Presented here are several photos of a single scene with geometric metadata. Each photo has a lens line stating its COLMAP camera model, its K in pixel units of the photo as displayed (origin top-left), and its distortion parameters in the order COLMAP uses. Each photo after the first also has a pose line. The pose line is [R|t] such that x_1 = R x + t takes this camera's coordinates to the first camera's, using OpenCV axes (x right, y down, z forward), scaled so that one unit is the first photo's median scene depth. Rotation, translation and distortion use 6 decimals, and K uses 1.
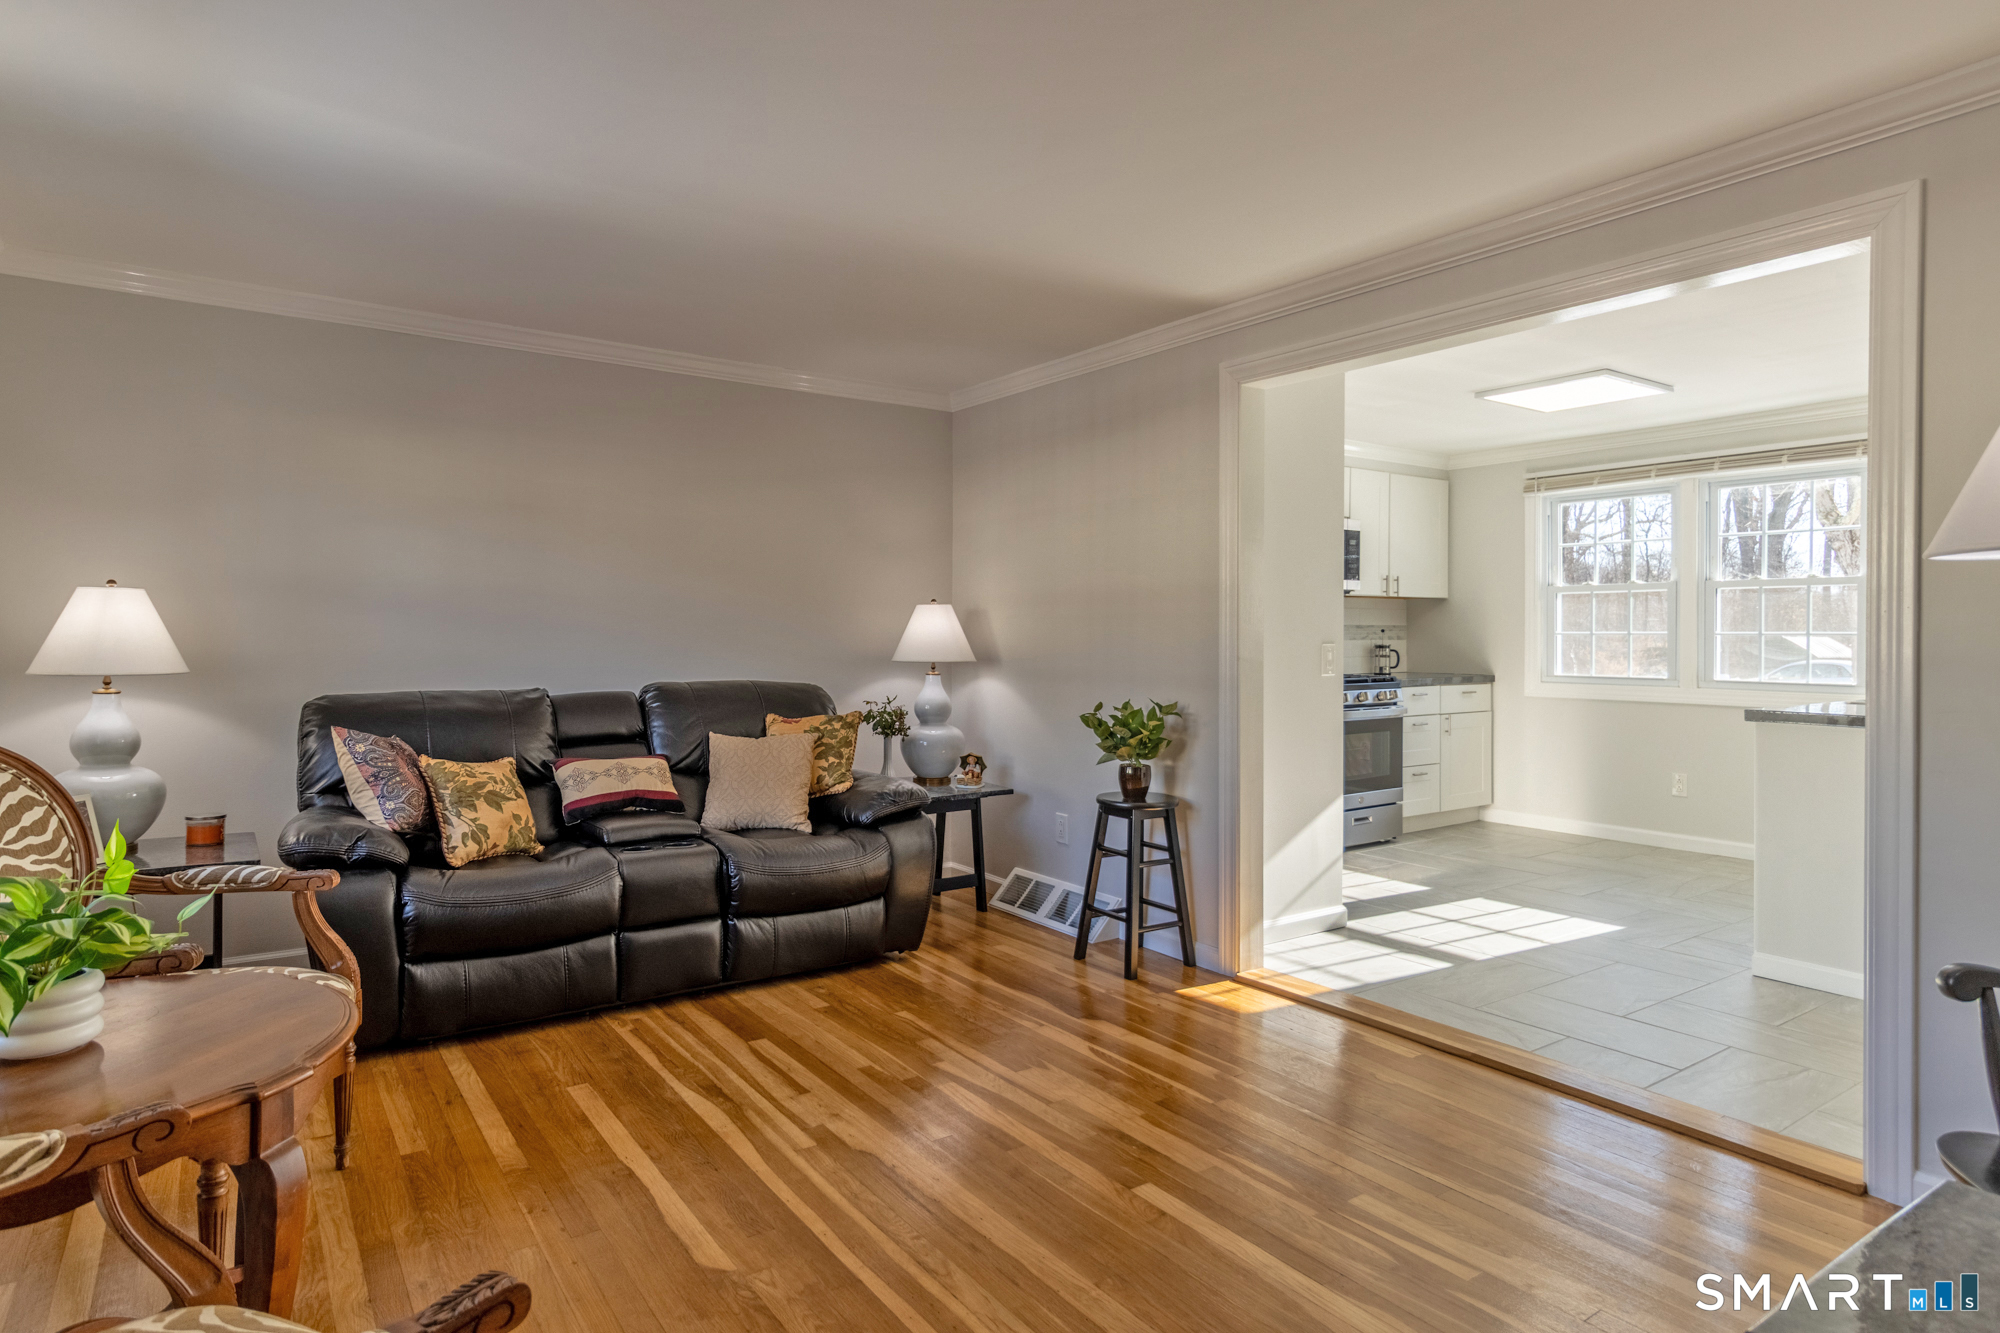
lens RADIAL K [[1123.9, 0, 993.3], [0, 1123.9, 652.7], [0, 0, 1]] dist [0.003676, 0.001406]
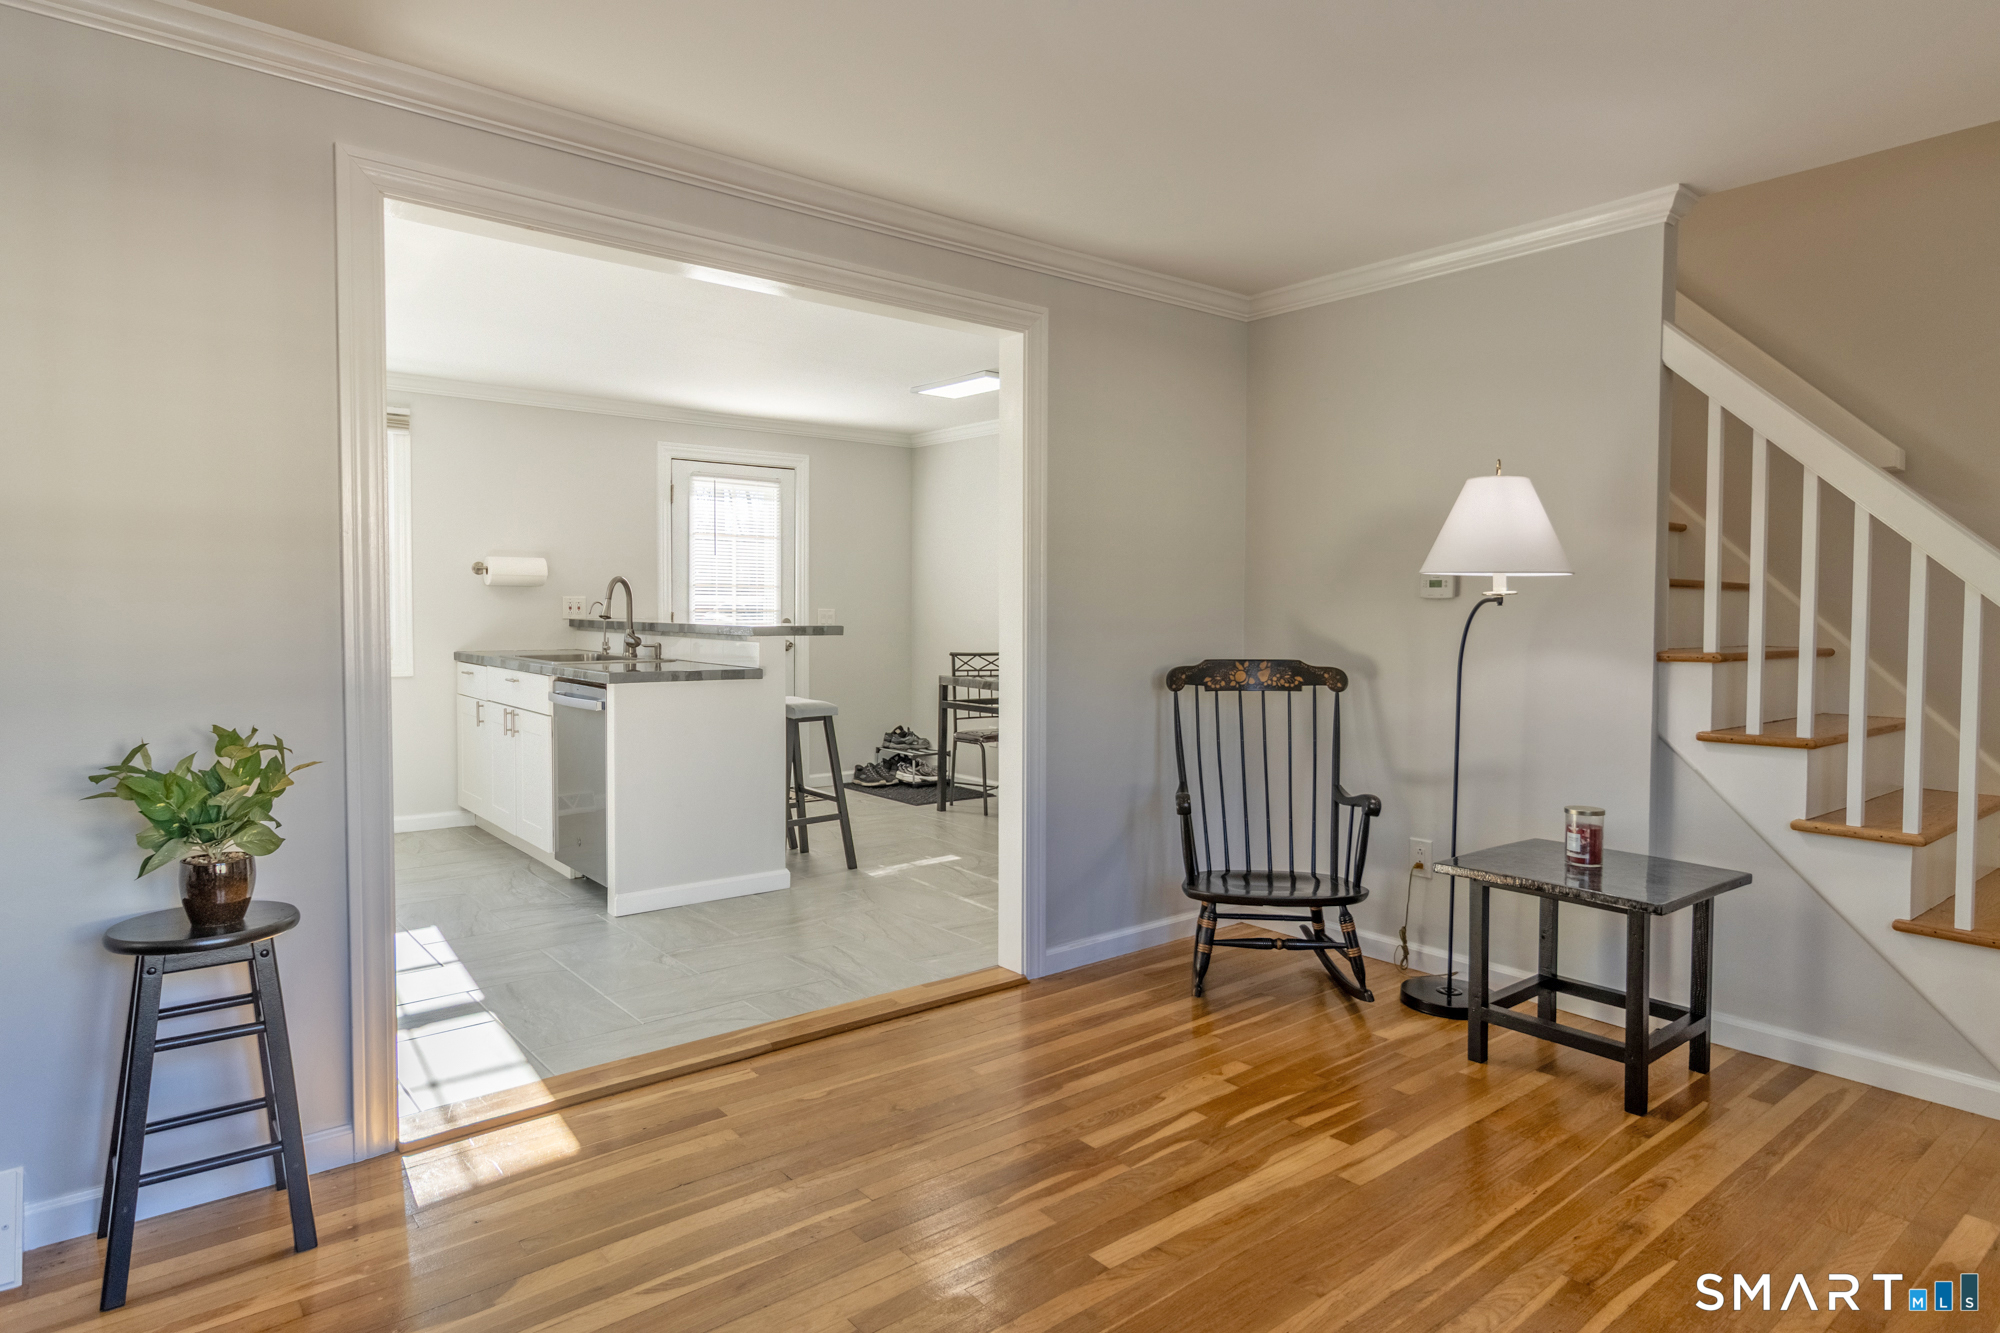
lens RADIAL K [[1123.9, 0, 1015.7], [0, 1123.9, 640.0], [0, 0, 1]] dist [0.003676, 0.001406]
pose [[-0.084176, -0.031760, 0.995945, -0.405402], [0.010678, 0.999406, 0.032773, -0.011122], [-0.996394, 0.013393, -0.083787, 0.664412]]
